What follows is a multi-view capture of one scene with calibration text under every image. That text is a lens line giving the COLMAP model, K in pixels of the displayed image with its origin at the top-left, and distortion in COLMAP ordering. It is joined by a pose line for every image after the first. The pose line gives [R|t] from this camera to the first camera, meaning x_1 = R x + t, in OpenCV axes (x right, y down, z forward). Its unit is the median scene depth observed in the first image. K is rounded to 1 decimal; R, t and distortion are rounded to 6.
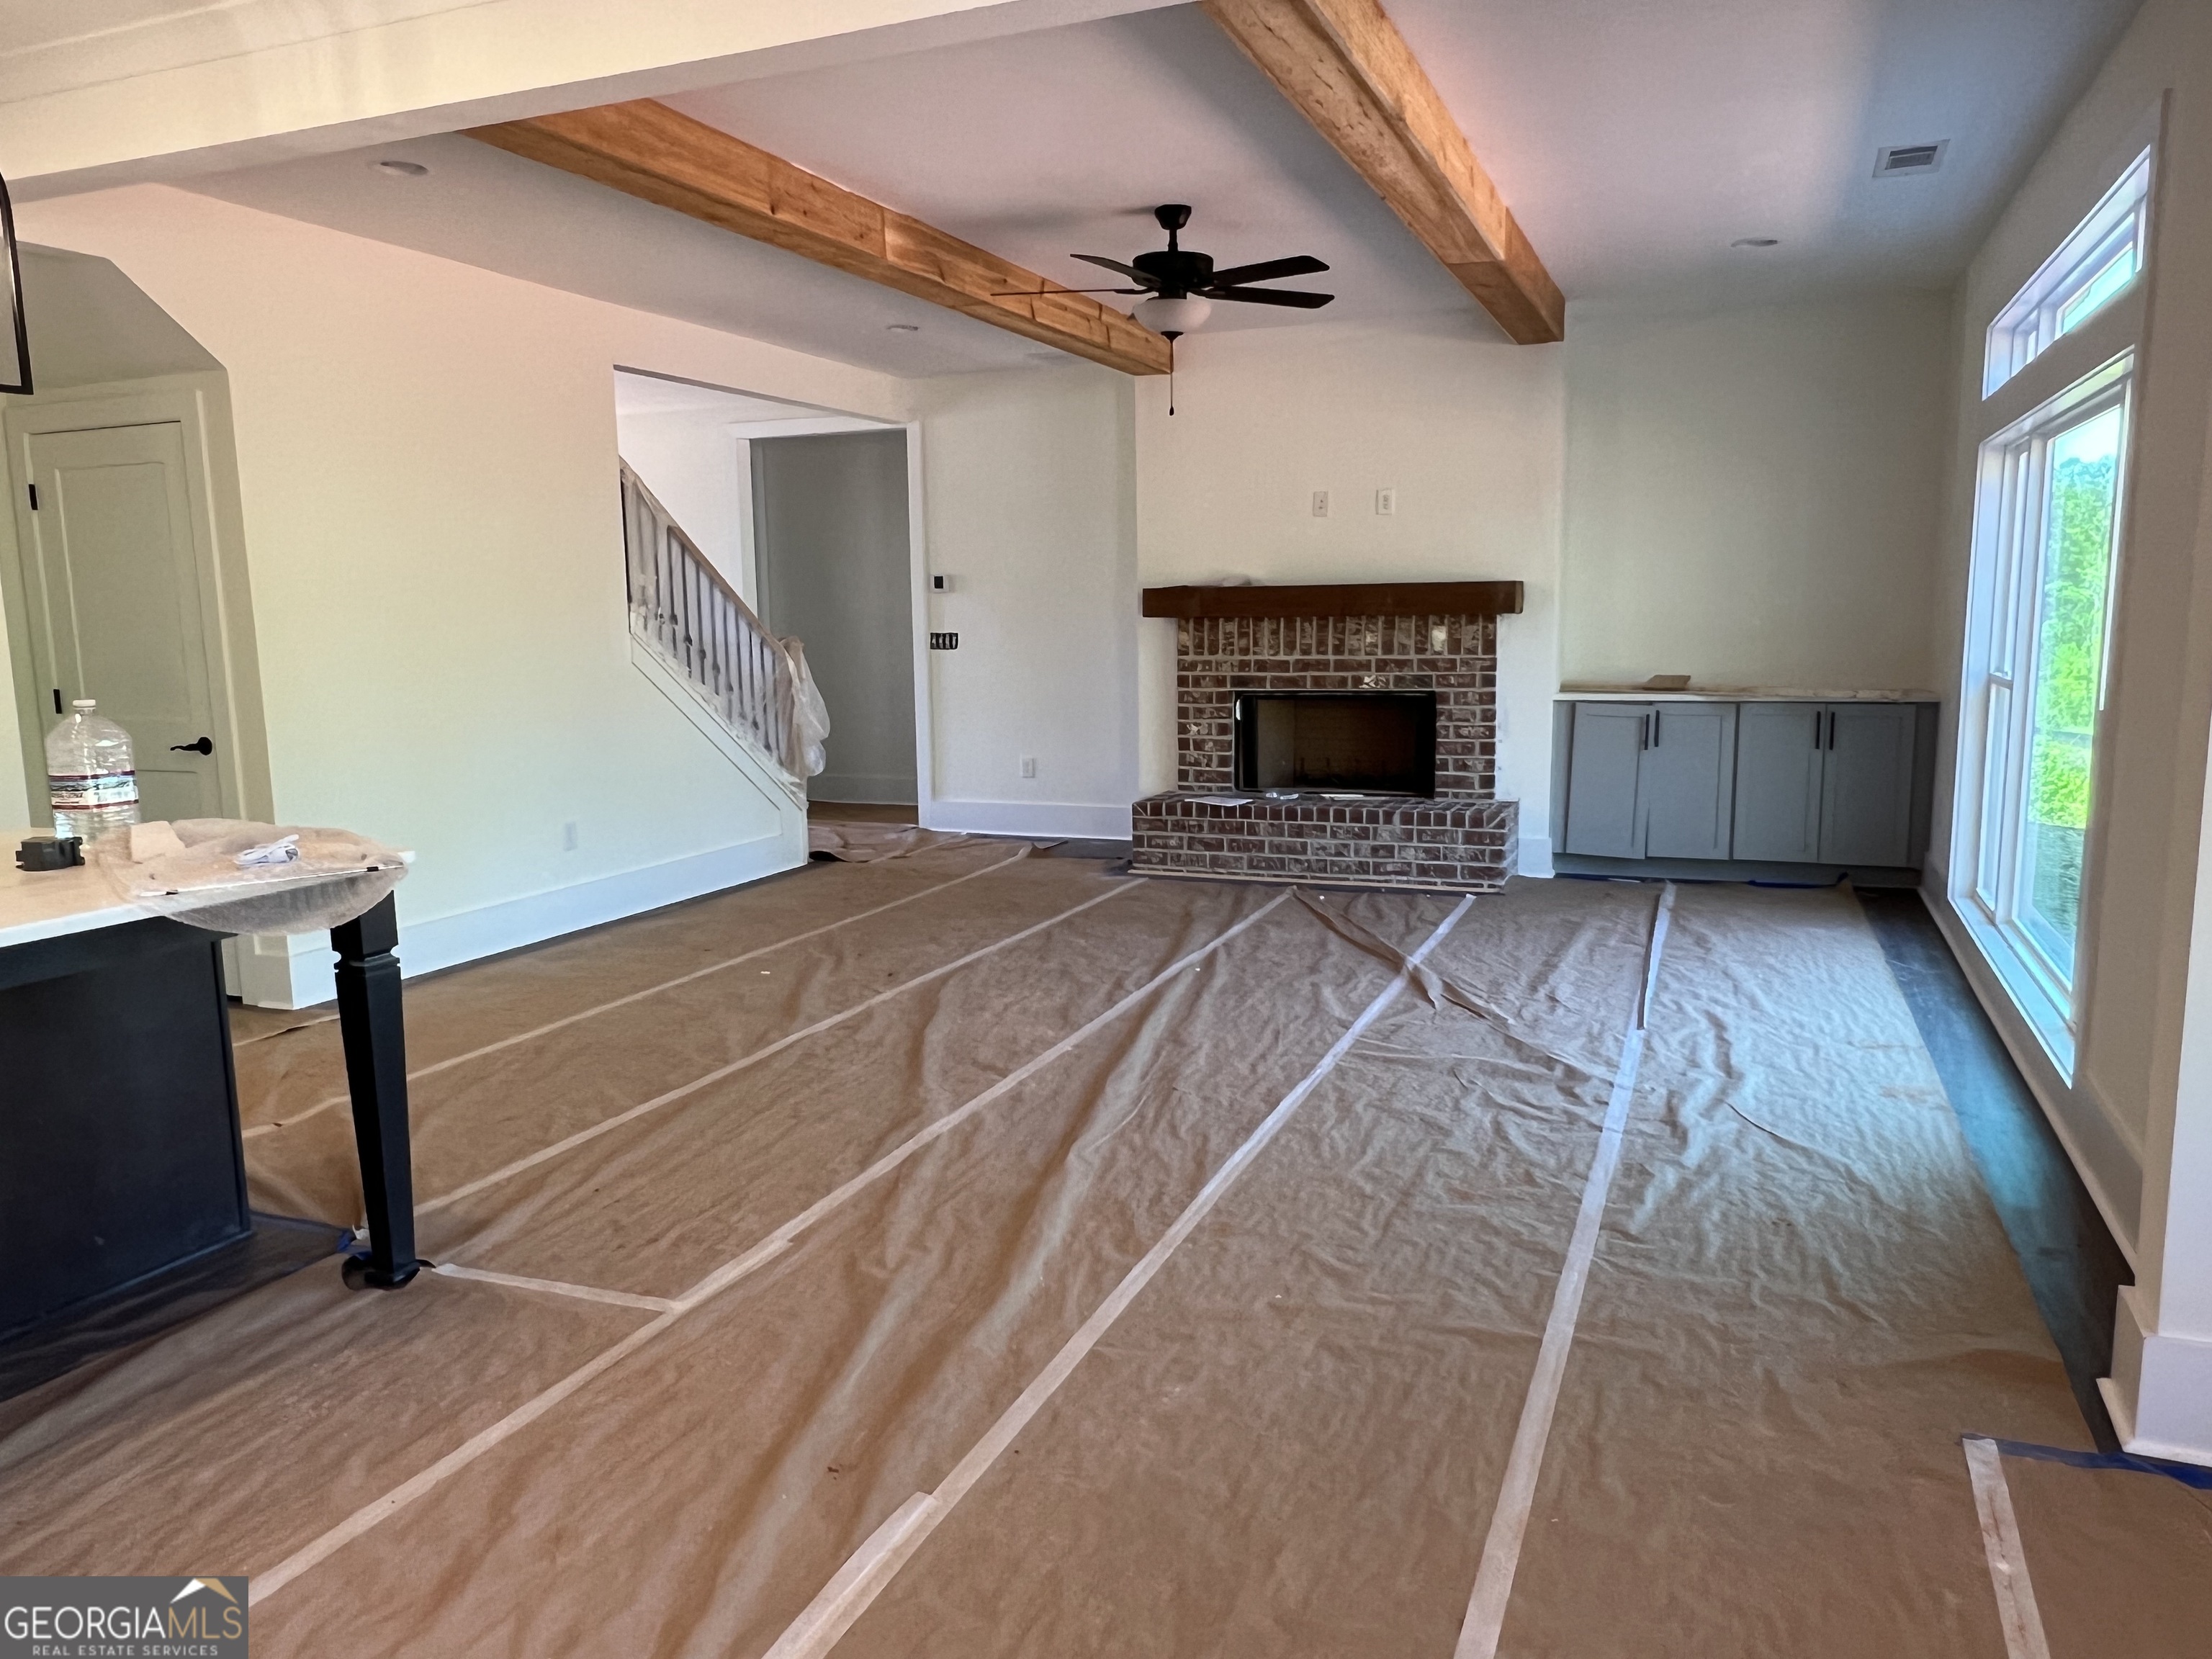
lens RADIAL K [[1562.2, 0, 1071.4], [0, 1562.2, 840.8], [0, 0, 1]] dist [0.001682, -0.001854]
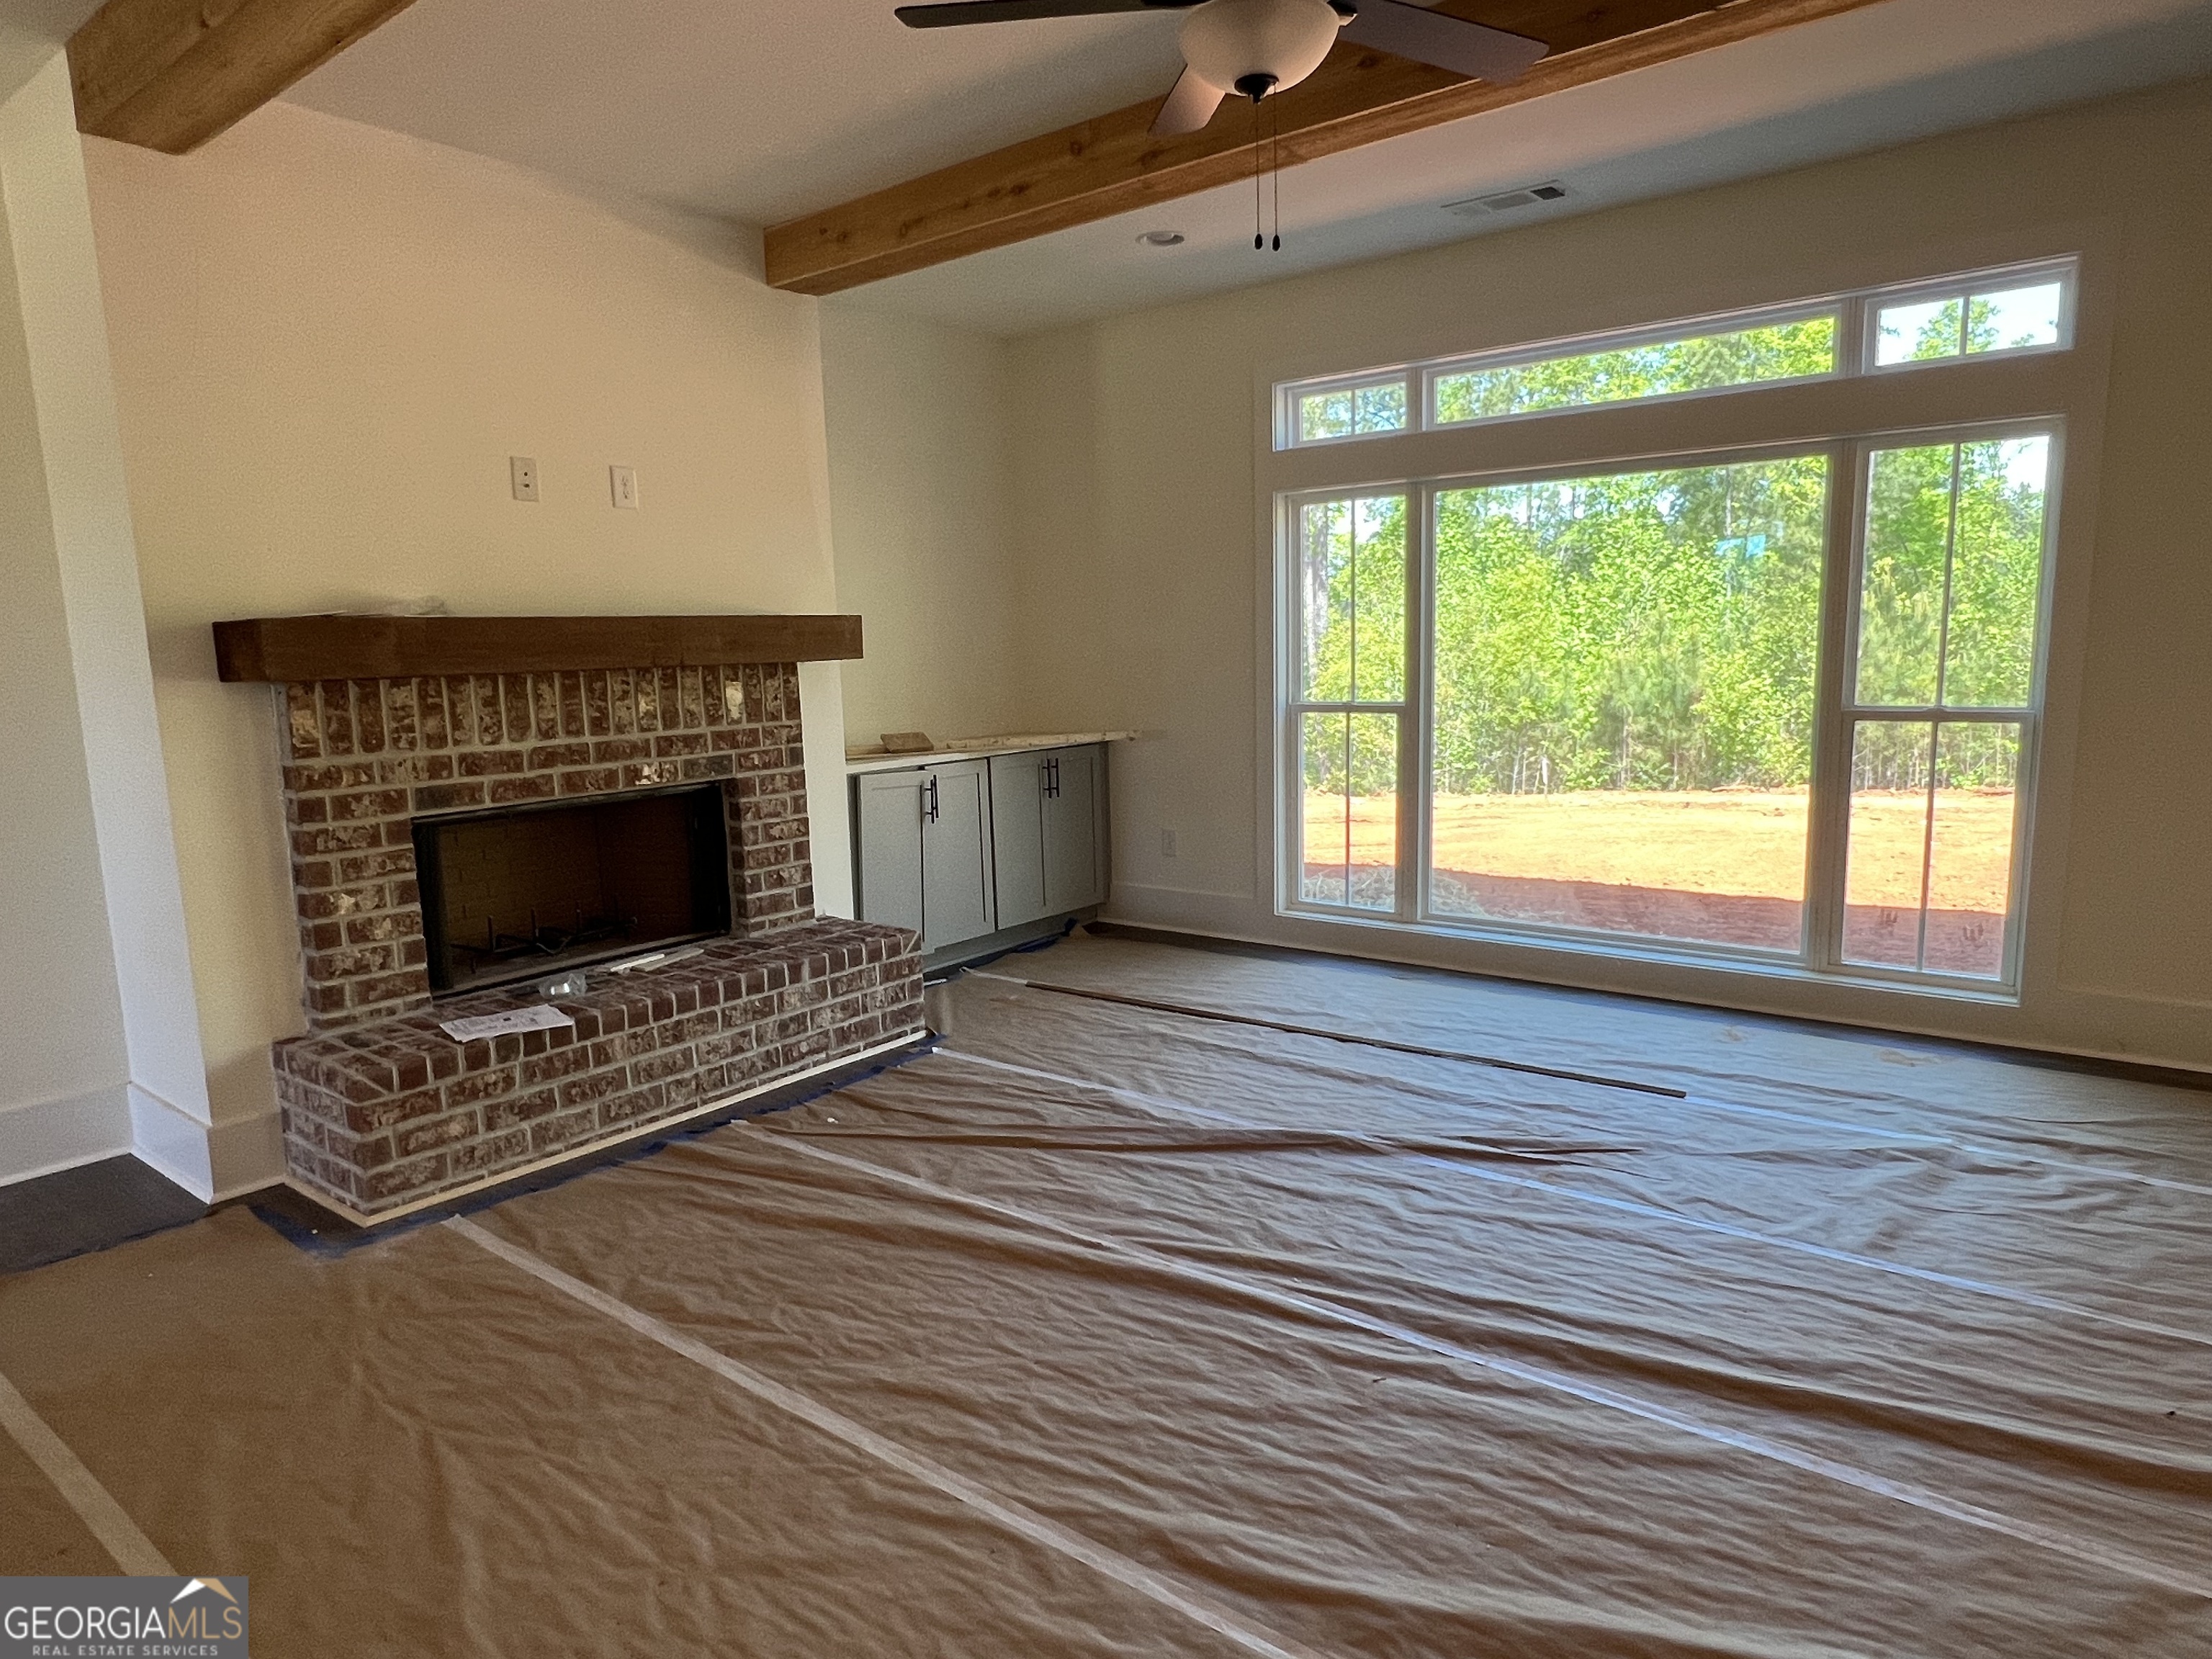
lens RADIAL K [[1356.1, 0, 1110.5], [0, 1356.1, 838.8], [0, 0, 1]] dist [0.004111, 0.000030]
pose [[0.262707, -0.132873, 0.955683, -0.285555], [0.165713, 0.981969, 0.090975, -0.095879], [-0.950539, 0.134470, 0.279989, 0.681443]]
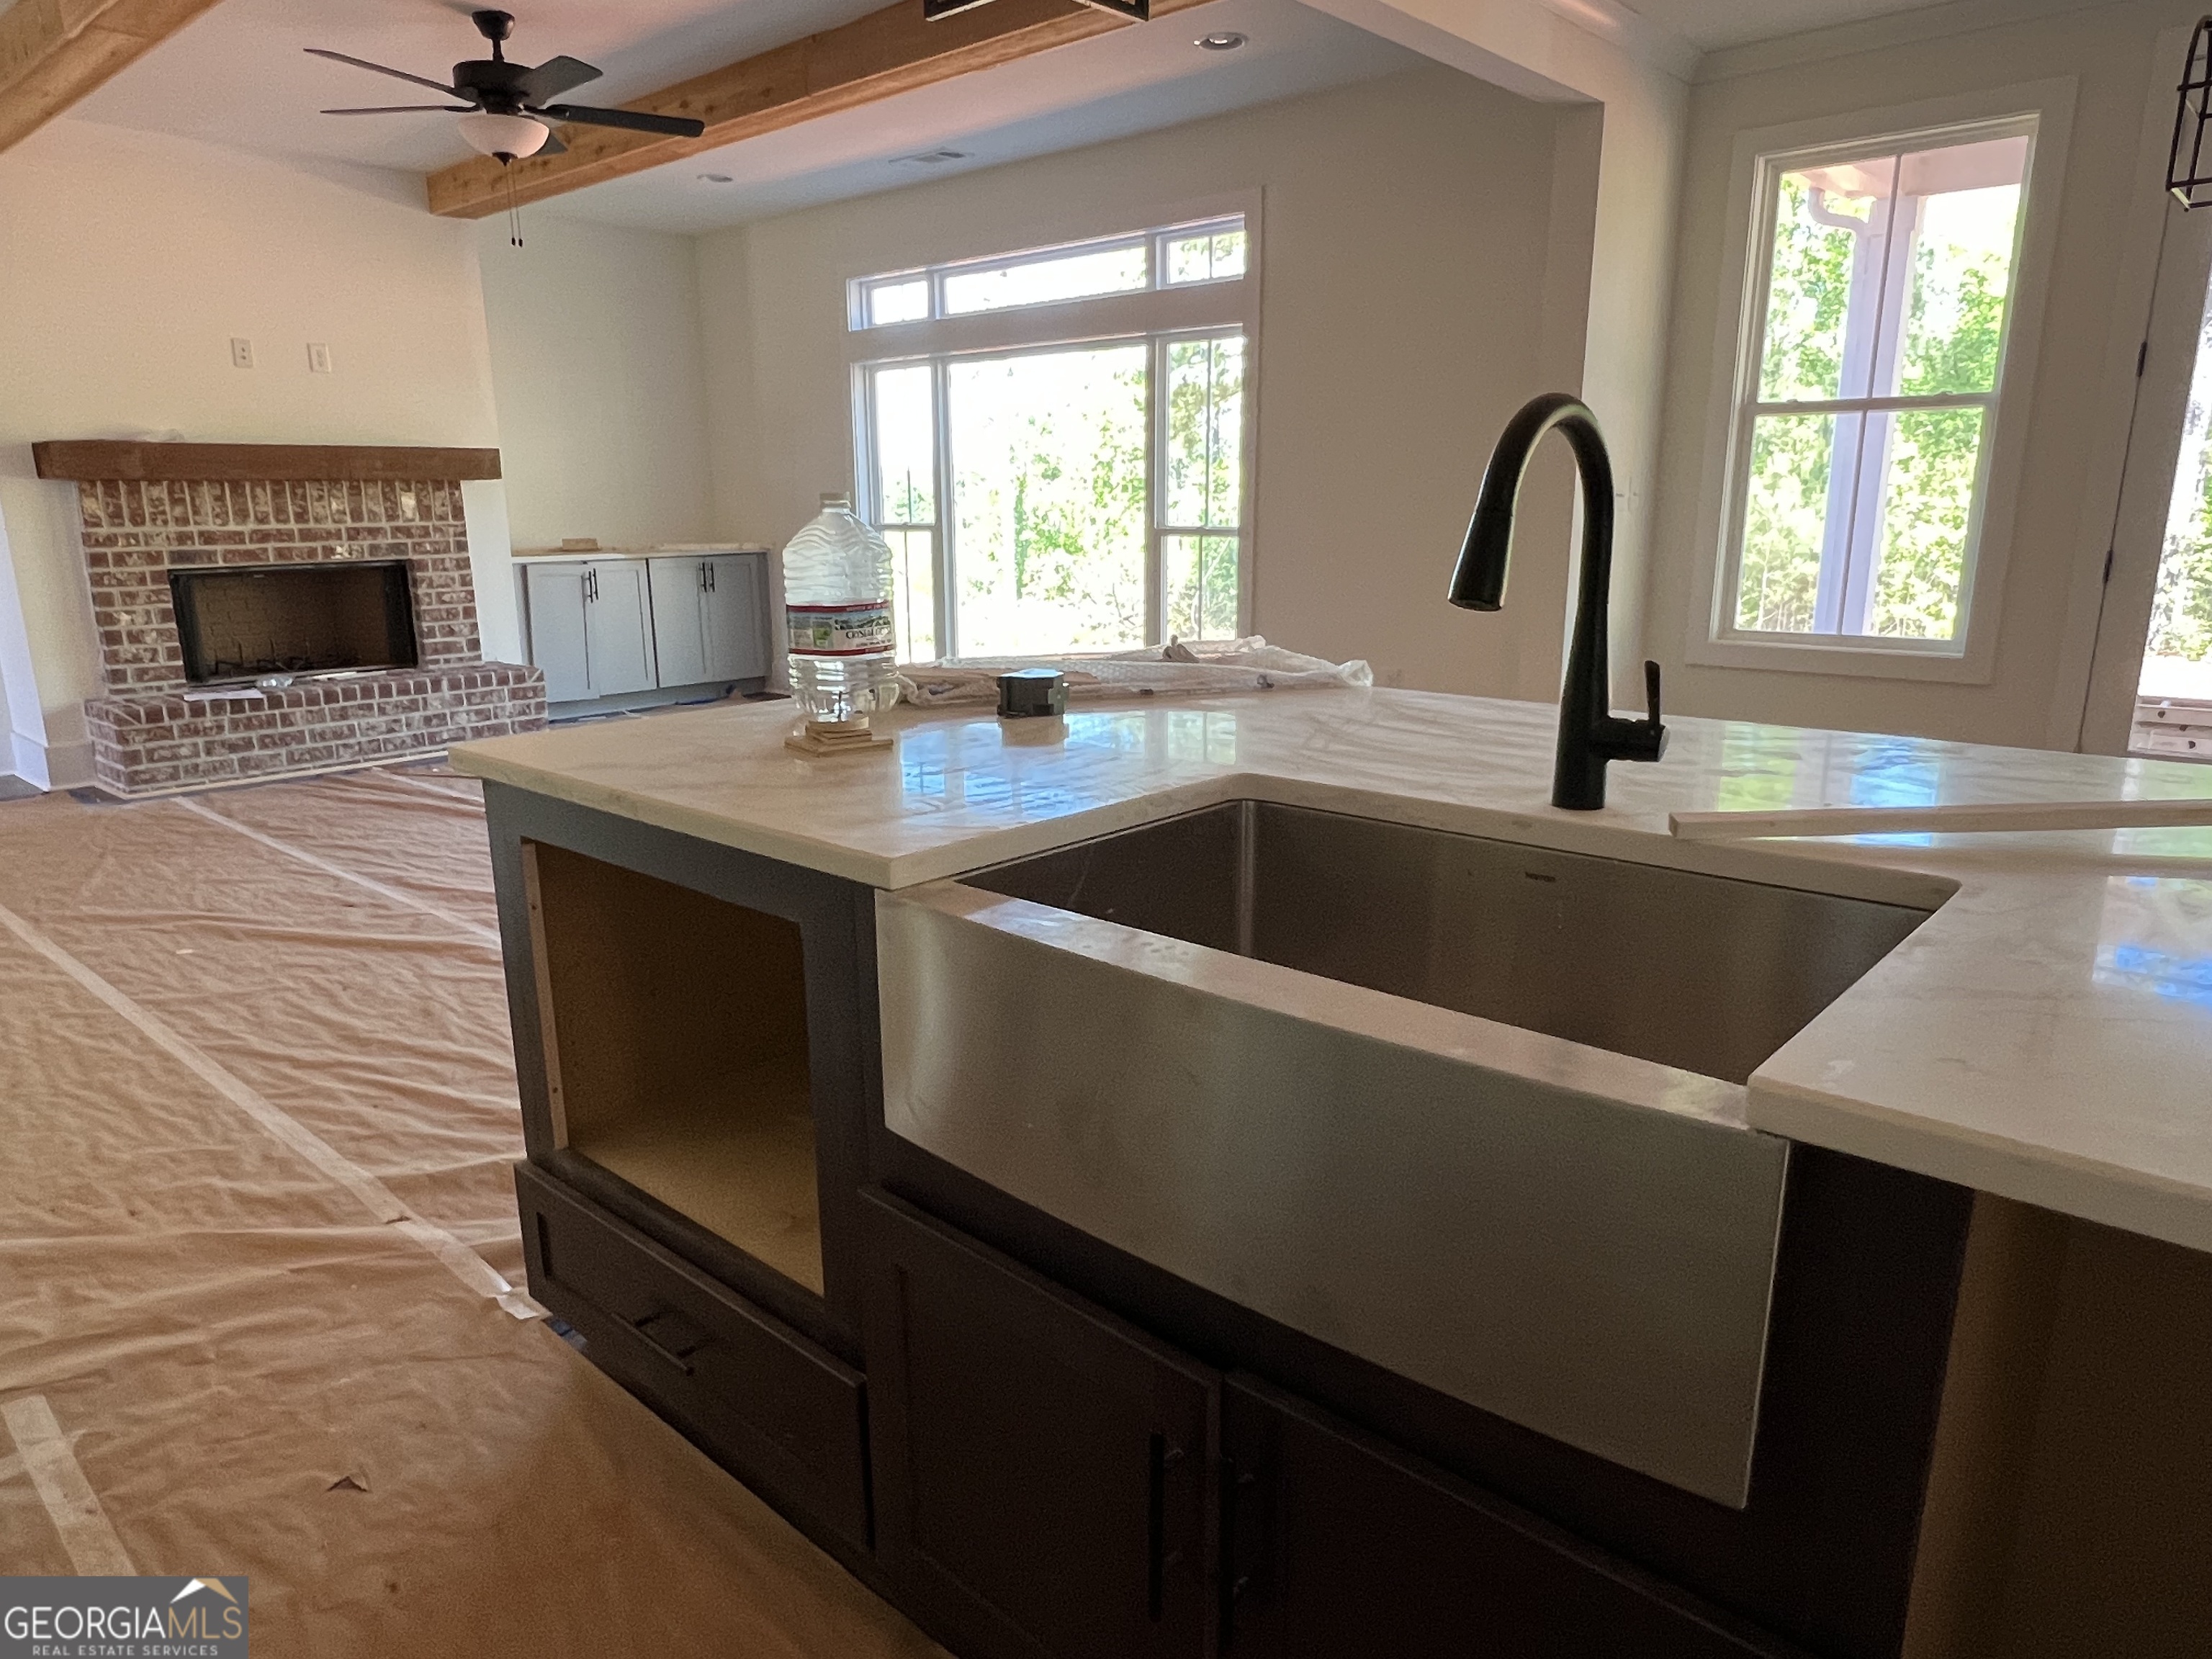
lens RADIAL K [[1419.4, 0, 1100.0], [0, 1419.4, 847.9], [0, 0, 1]] dist [-0.000669, 0.001910]
pose [[0.323395, -0.215881, 0.921310, -0.499510], [0.142540, 0.973632, 0.178108, -0.014348], [-0.935467, 0.073724, 0.345639, 0.284576]]
